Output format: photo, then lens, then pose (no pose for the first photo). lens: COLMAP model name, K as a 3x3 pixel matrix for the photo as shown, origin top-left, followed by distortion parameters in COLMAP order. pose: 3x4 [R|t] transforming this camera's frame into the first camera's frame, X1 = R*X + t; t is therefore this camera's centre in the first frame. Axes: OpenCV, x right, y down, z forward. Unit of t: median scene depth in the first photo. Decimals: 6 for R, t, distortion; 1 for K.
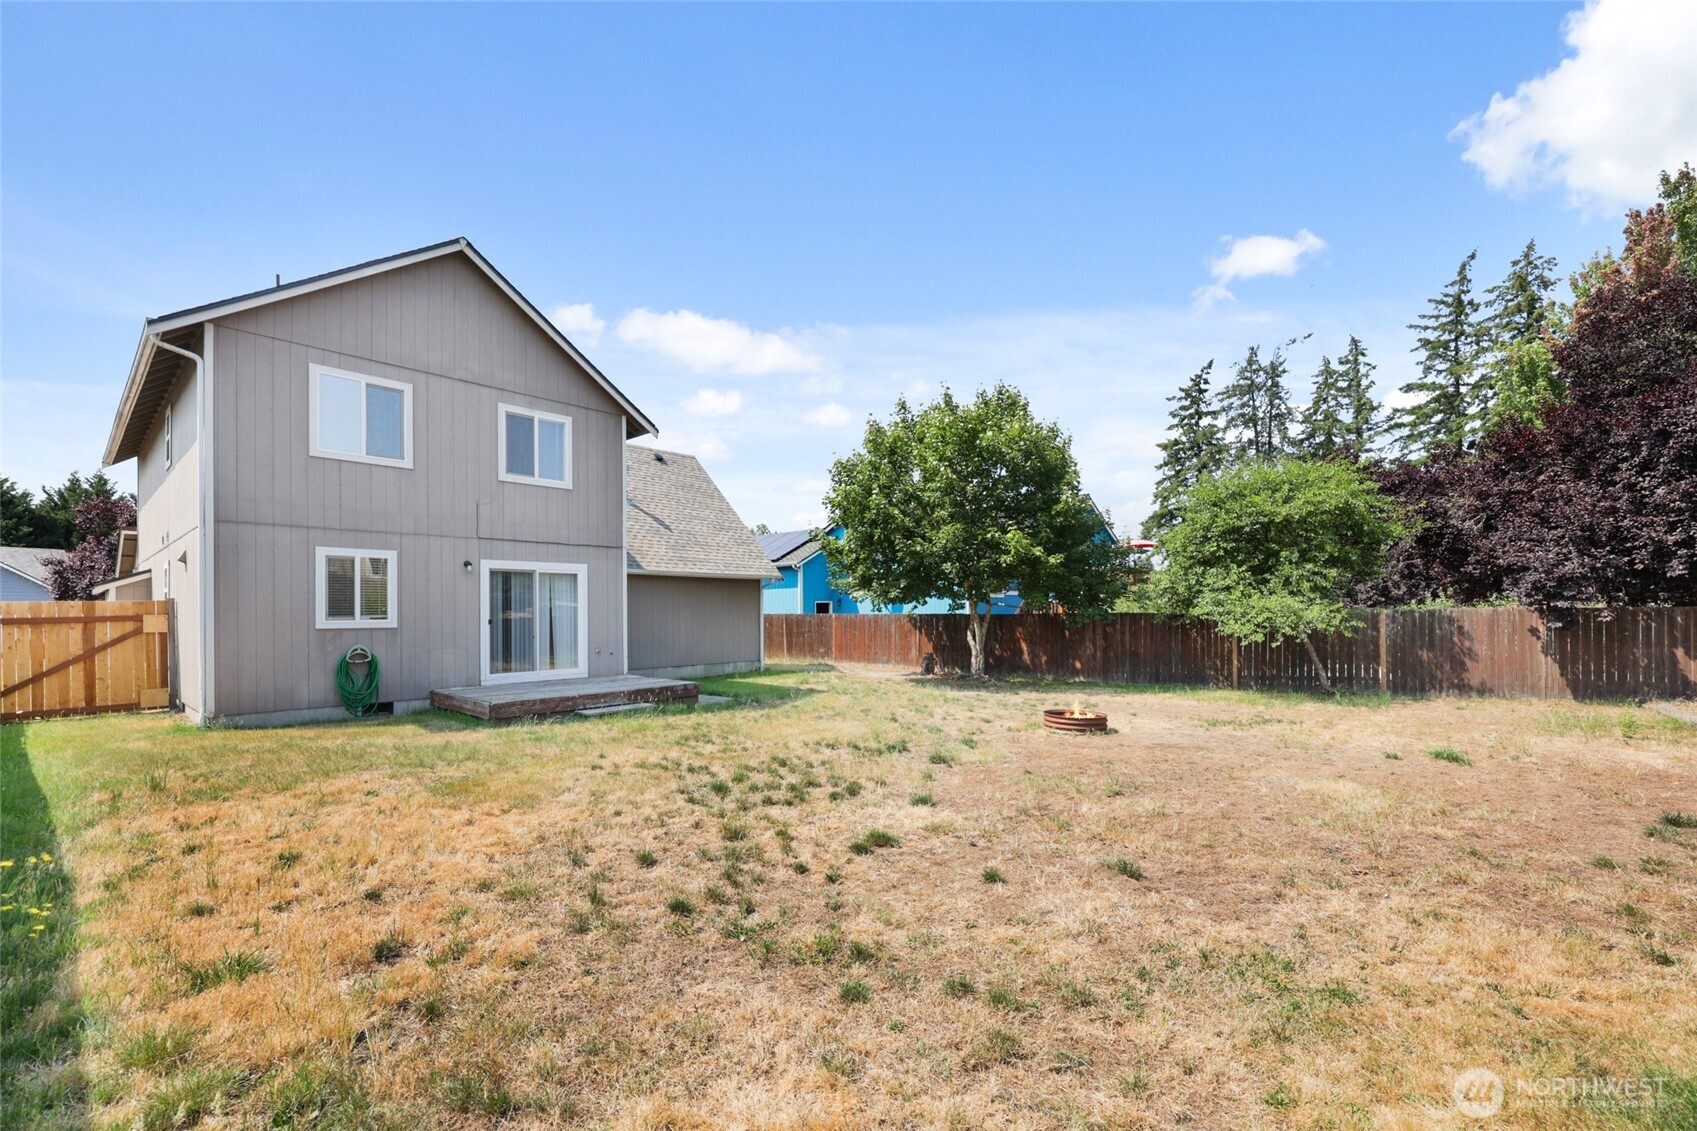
lens RADIAL K [[700.7, 0, 841.4], [0, 700.7, 614.5], [0, 0, 1]] dist [-0.004775, -0.000263]
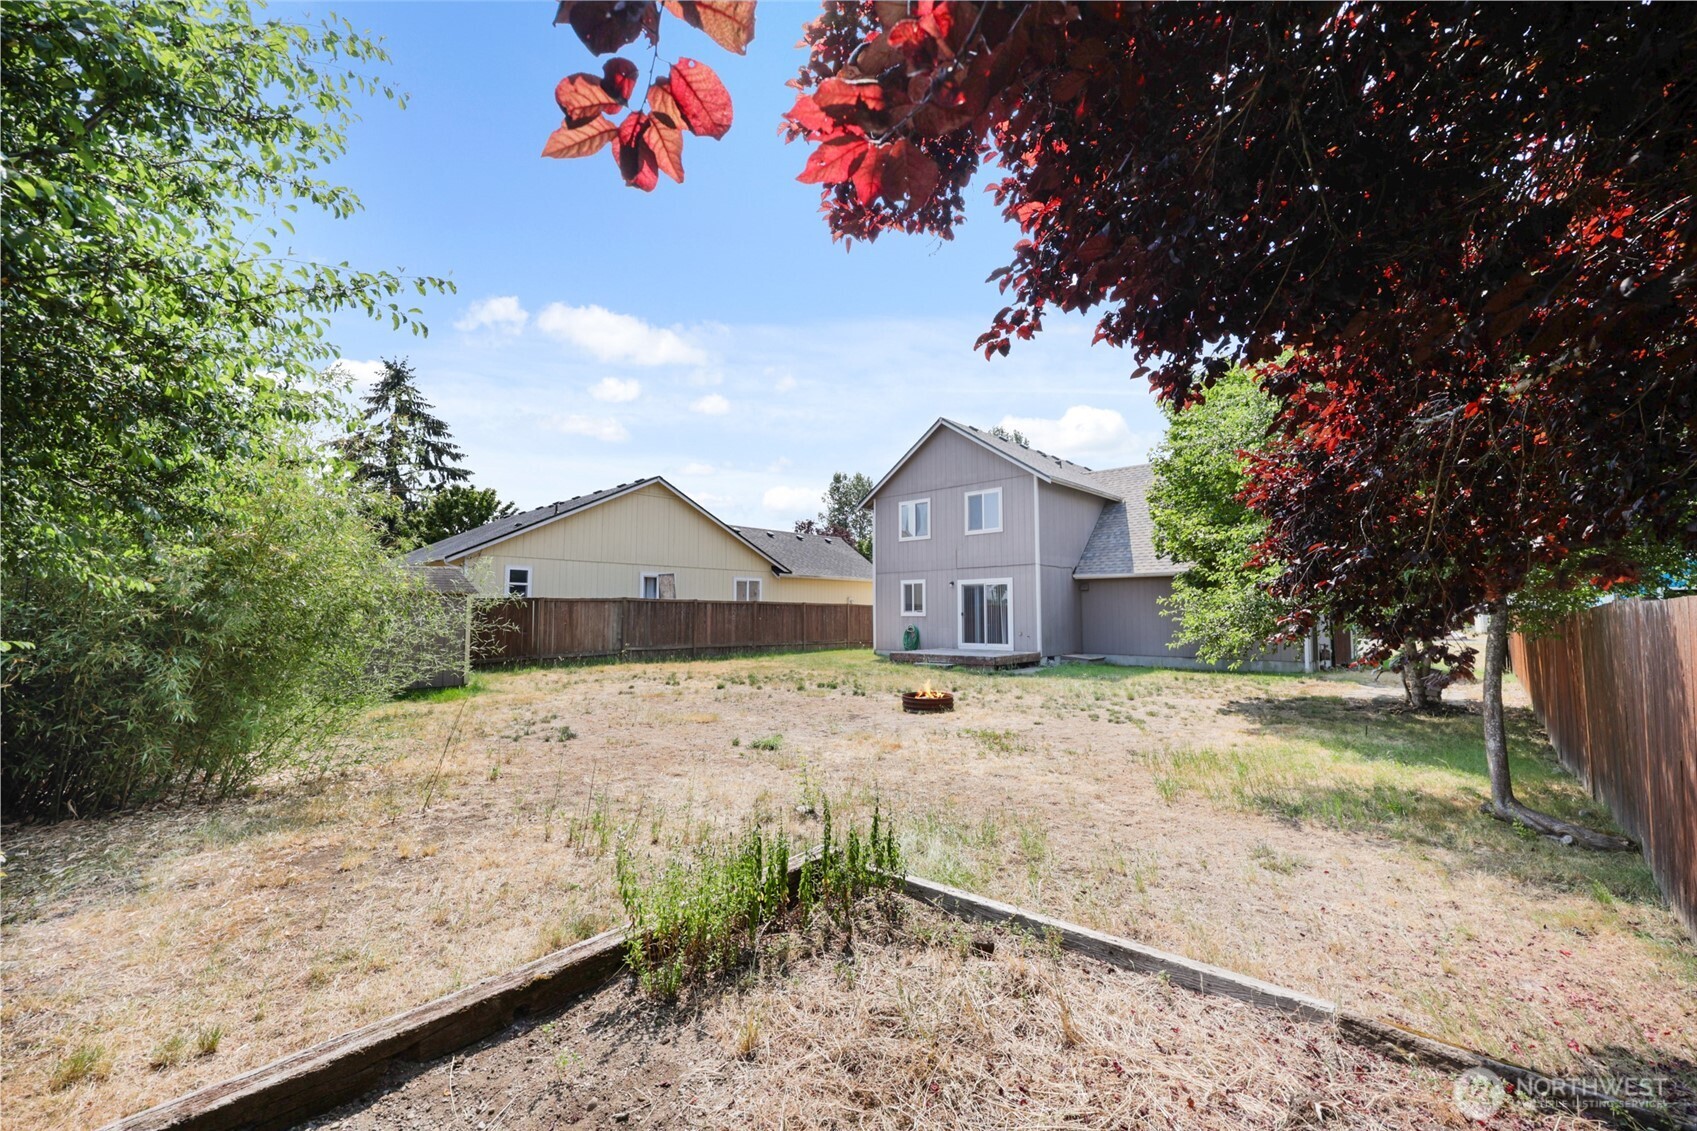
lens RADIAL K [[700.7, 0, 857.2], [0, 700.7, 569.0], [0, 0, 1]] dist [-0.004775, -0.000263]
pose [[-0.034378, -0.055009, -0.997894, 1.335058], [0.000778, 0.998482, -0.055068, -0.006403], [0.999409, -0.002670, -0.034283, 0.795962]]
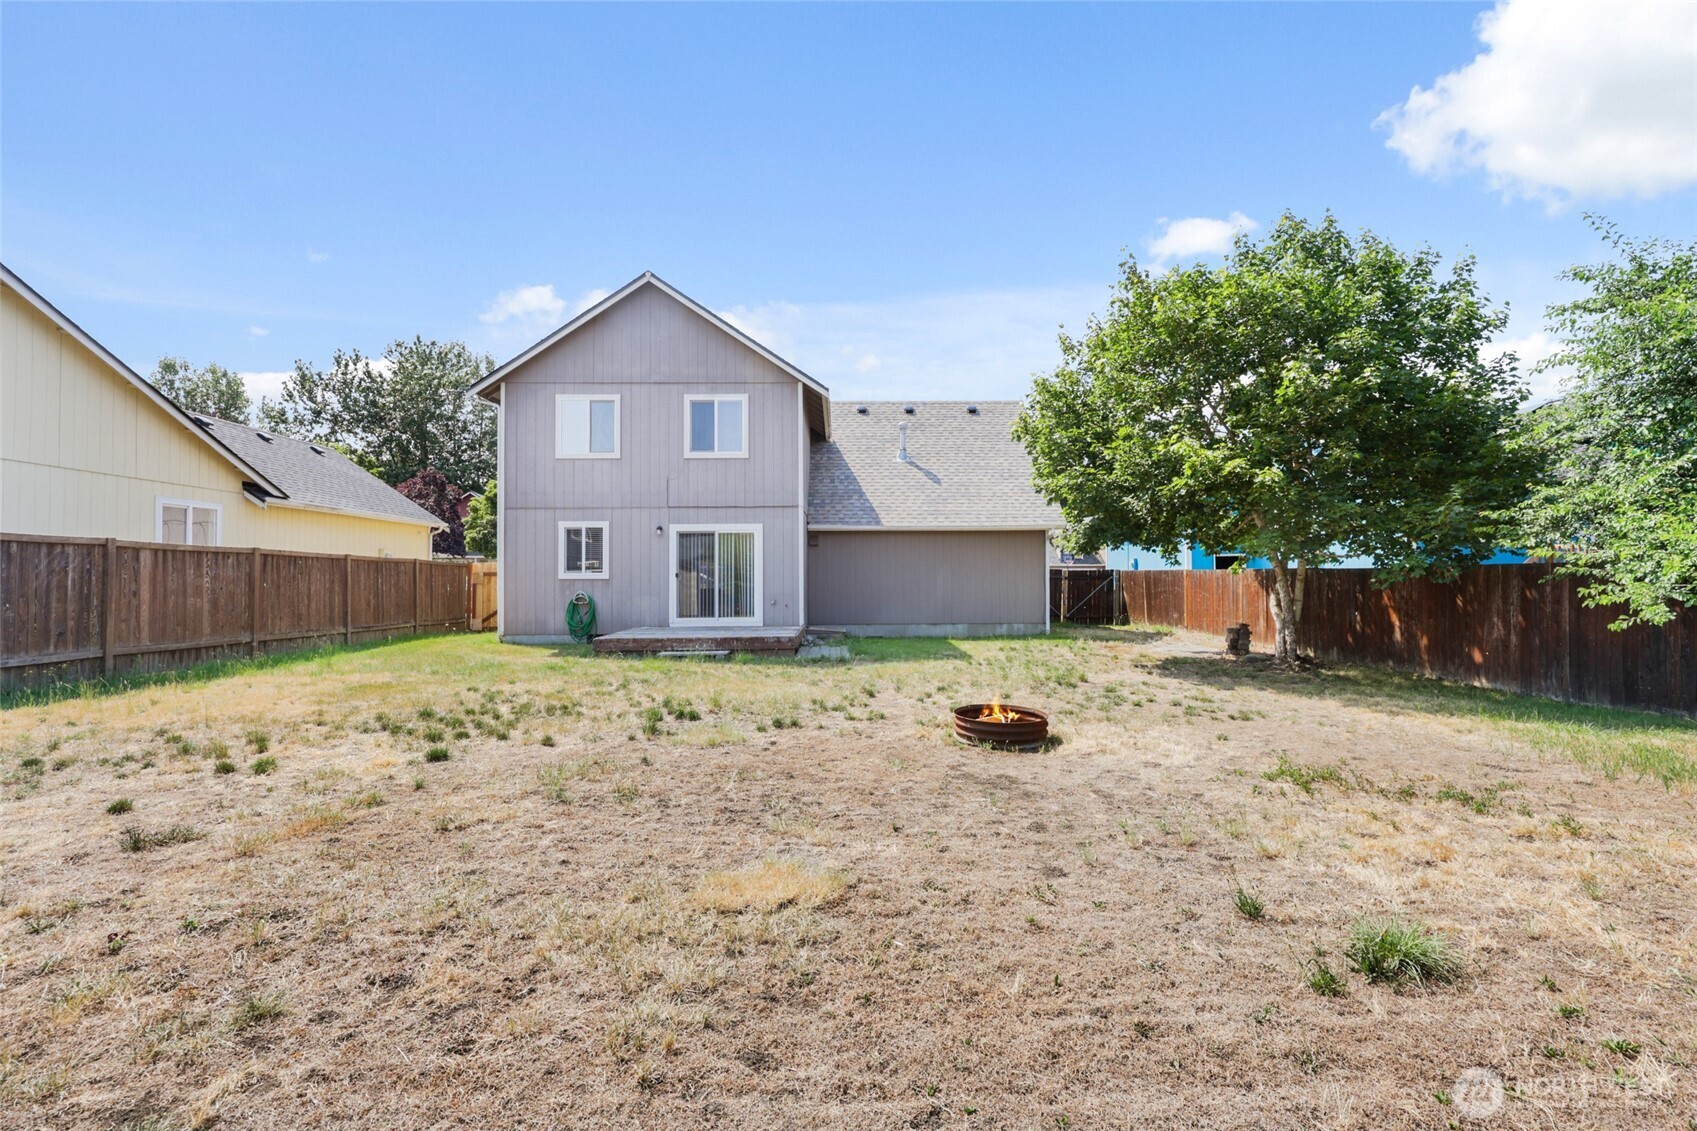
lens RADIAL K [[700.7, 0, 851.7], [0, 700.7, 569.0], [0, 0, 1]] dist [-0.004775, -0.000263]
pose [[0.690874, -0.005809, -0.722952, 0.595108], [-0.000017, 0.999968, -0.008051, 0.009724], [0.722976, 0.005574, 0.690851, 0.378145]]
